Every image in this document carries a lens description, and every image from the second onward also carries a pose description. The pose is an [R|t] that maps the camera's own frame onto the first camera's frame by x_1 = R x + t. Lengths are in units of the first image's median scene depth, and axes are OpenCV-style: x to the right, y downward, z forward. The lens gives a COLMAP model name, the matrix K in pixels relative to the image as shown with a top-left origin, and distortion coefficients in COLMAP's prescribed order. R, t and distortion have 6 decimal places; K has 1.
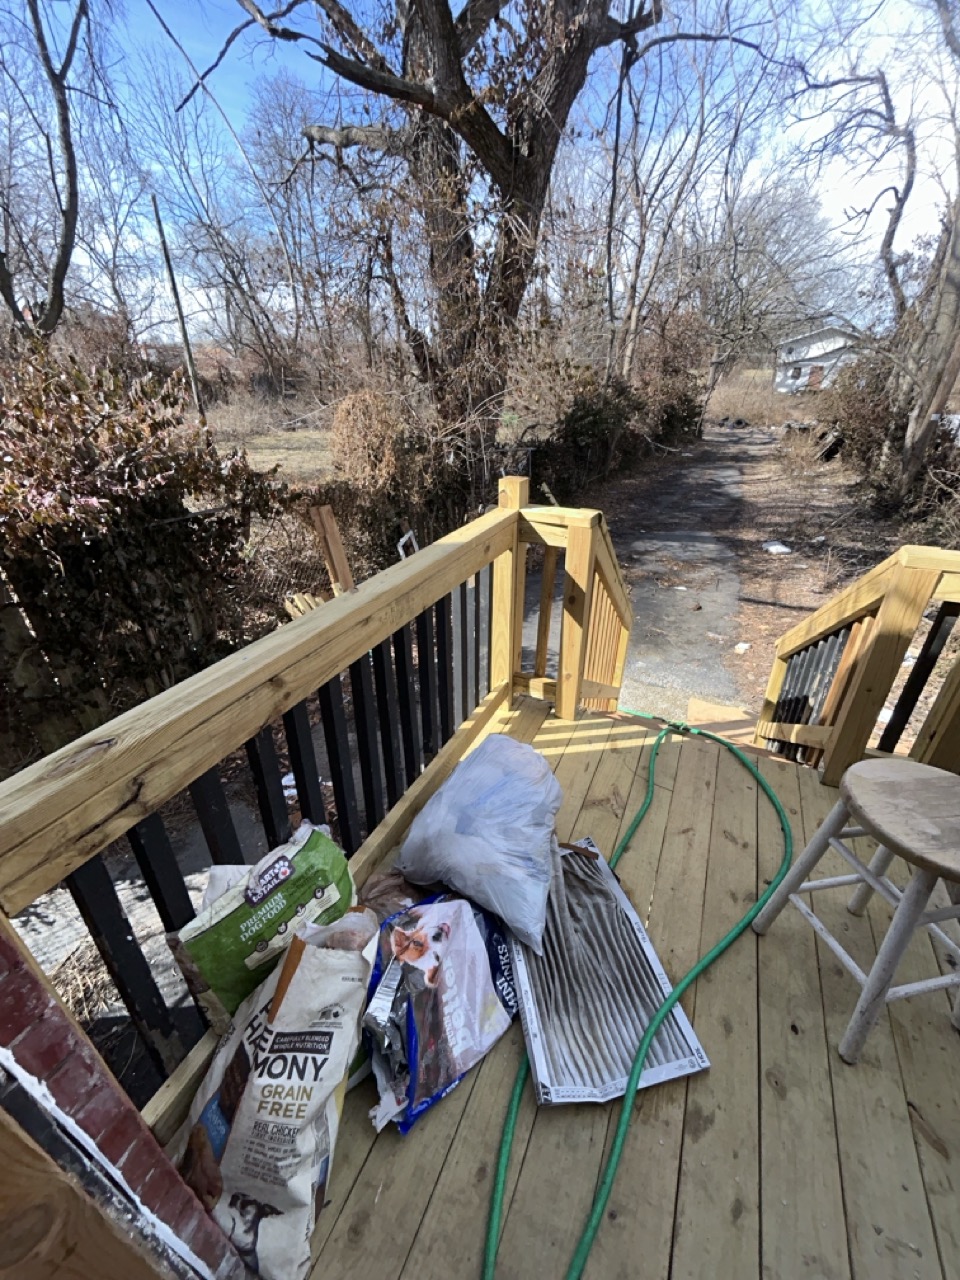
lens RADIAL K [[520.6, 0, 482.5], [0, 520.6, 638.7], [0, 0, 1]] dist [-0.000764, 0.000488]
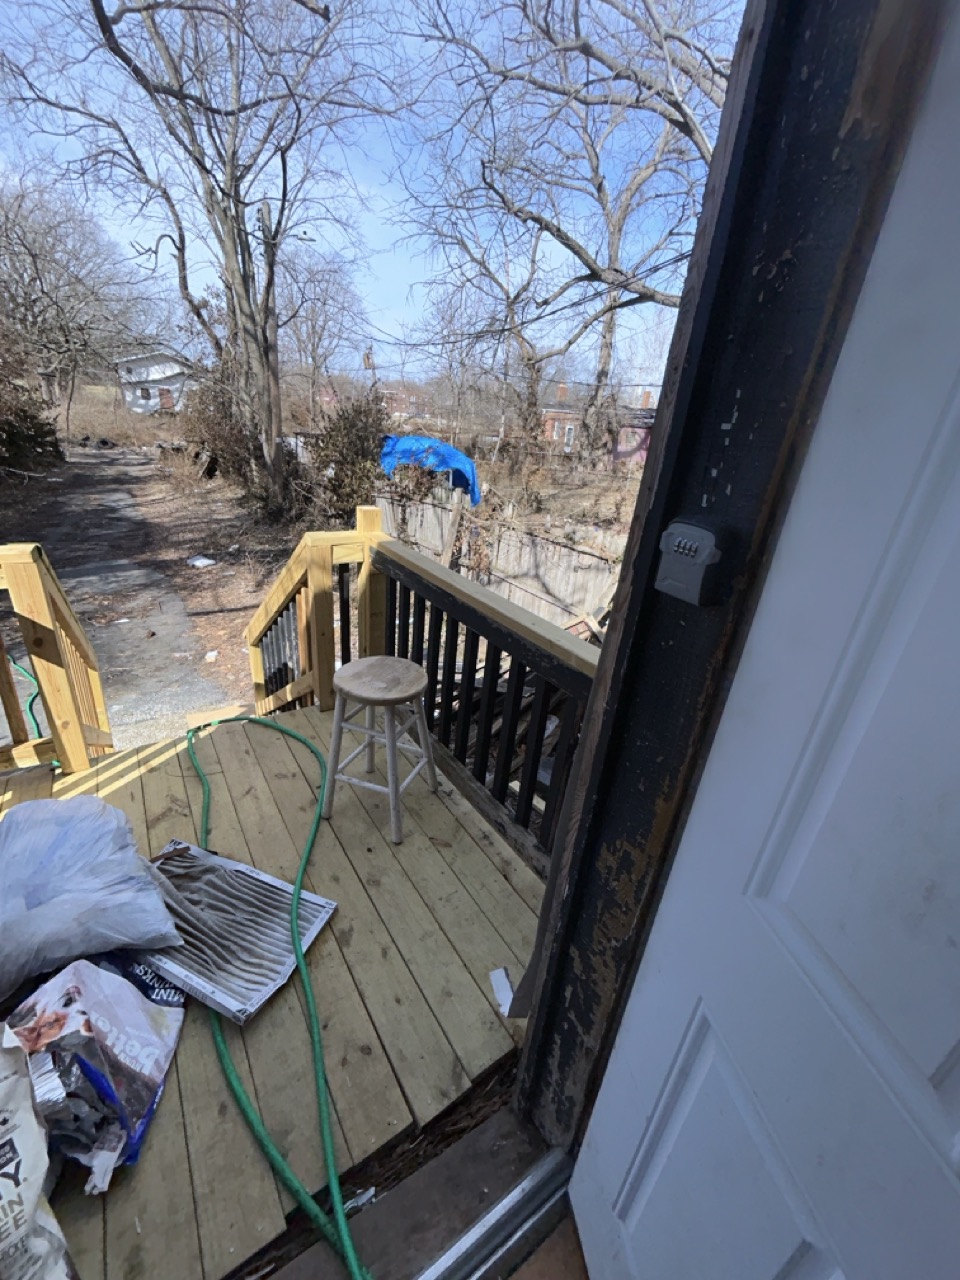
lens RADIAL K [[520.6, 0, 481.1], [0, 520.6, 639.3], [0, 0, 1]] dist [-0.000764, 0.000488]
pose [[0.517962, -0.298698, 0.801558, -0.028485], [0.324280, 0.935674, 0.139128, 0.008270], [-0.791554, 0.187866, 0.581505, -0.027070]]
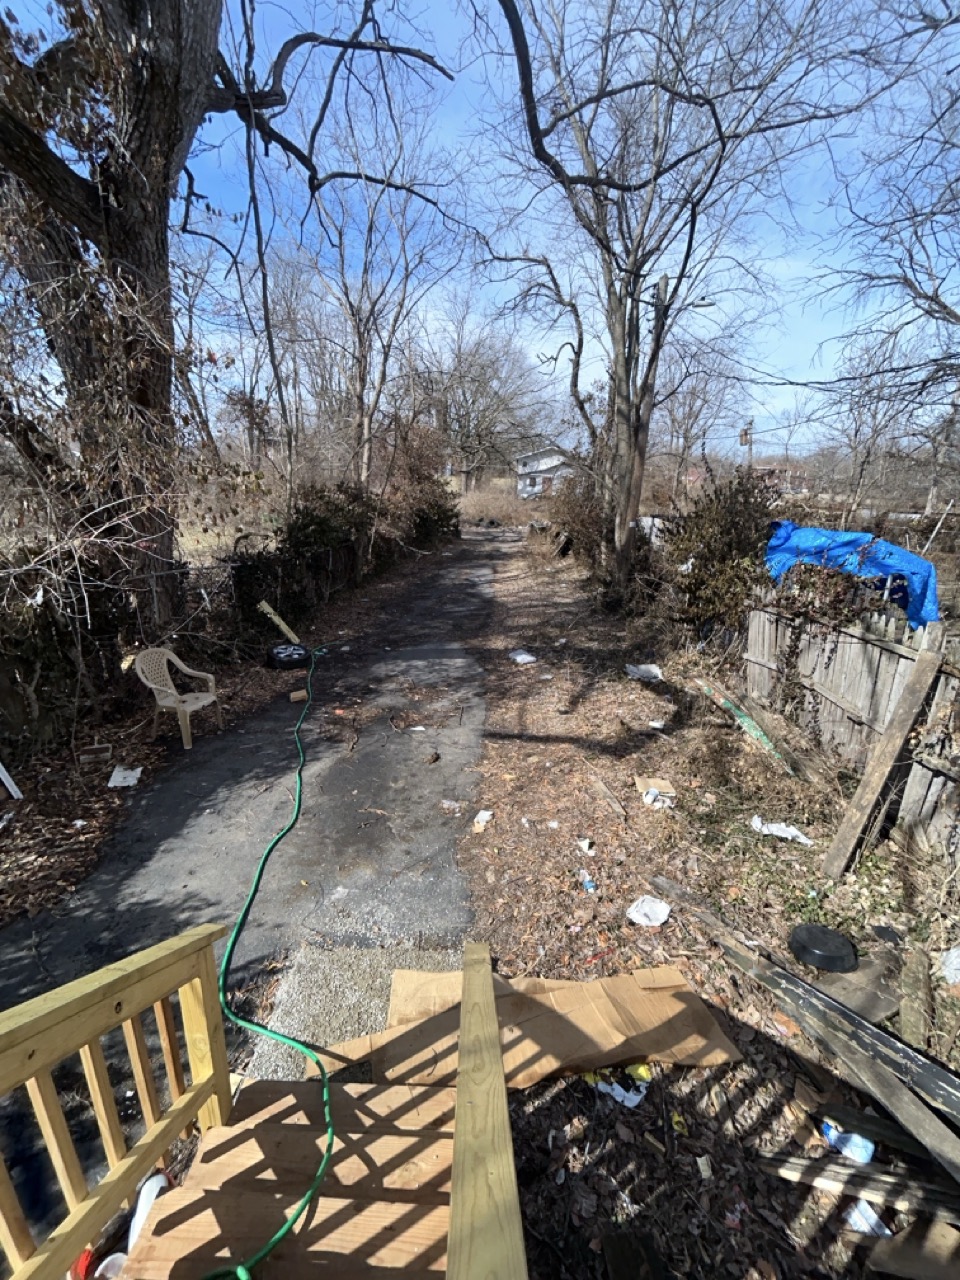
lens RADIAL K [[520.6, 0, 485.6], [0, 520.6, 638.4], [0, 0, 1]] dist [-0.000764, 0.000488]
pose [[0.920476, -0.088475, 0.380653, 0.125496], [0.151960, 0.978414, -0.140049, -0.073978], [-0.360046, 0.186755, 0.914051, 0.130879]]
